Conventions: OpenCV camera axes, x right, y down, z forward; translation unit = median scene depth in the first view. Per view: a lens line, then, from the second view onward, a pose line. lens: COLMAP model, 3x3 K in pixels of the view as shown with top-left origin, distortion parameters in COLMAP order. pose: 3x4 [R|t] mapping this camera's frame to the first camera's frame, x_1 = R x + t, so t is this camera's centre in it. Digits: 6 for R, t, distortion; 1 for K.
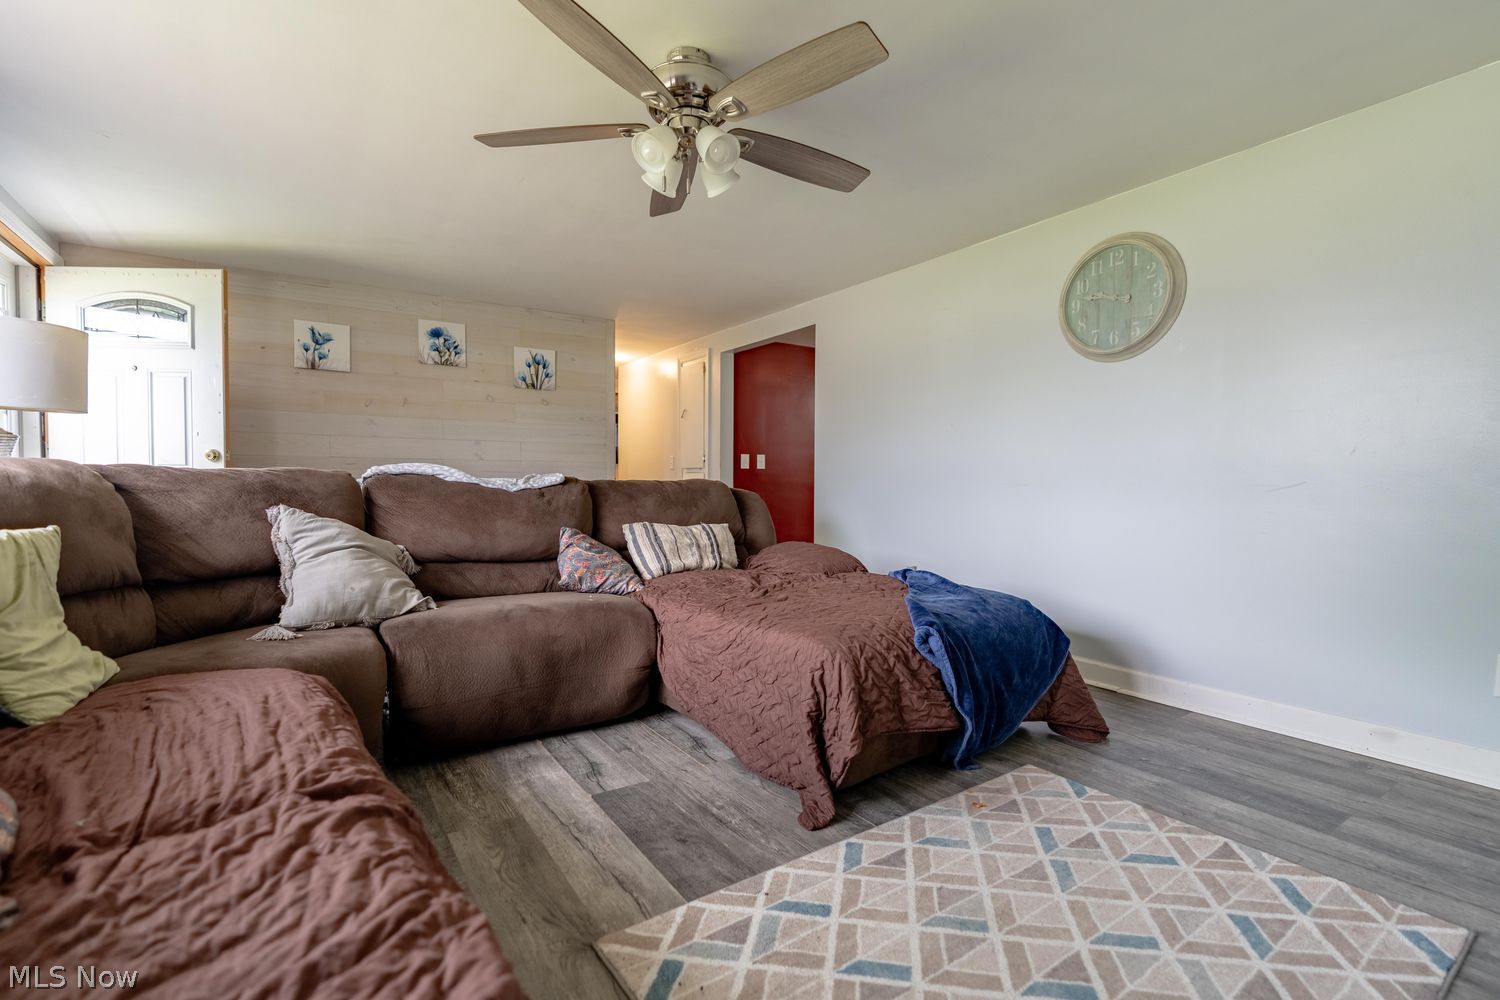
lens RADIAL K [[675.2, 0, 746.7], [0, 675.2, 503.0], [0, 0, 1]] dist [-0.010339, 0.003824]
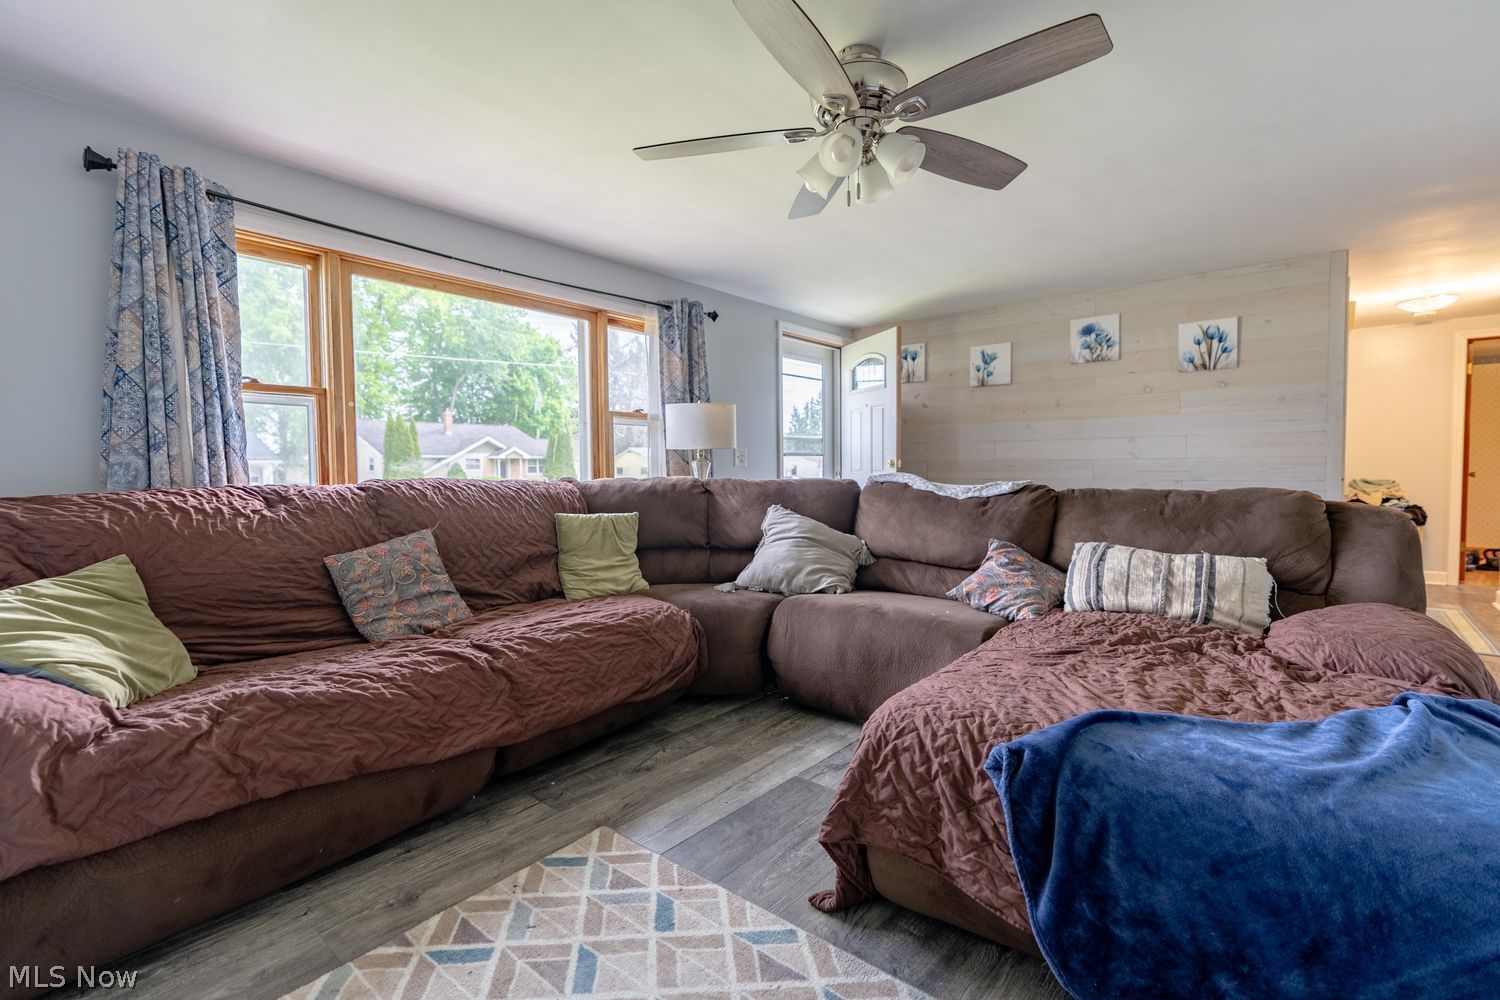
lens RADIAL K [[675.2, 0, 742.7], [0, 675.2, 496.0], [0, 0, 1]] dist [-0.010339, 0.003824]
pose [[0.267282, 0.032661, -0.963065, 0.535663], [-0.023286, 0.999352, 0.027429, -0.041351], [0.963337, 0.015095, 0.267869, 0.396057]]
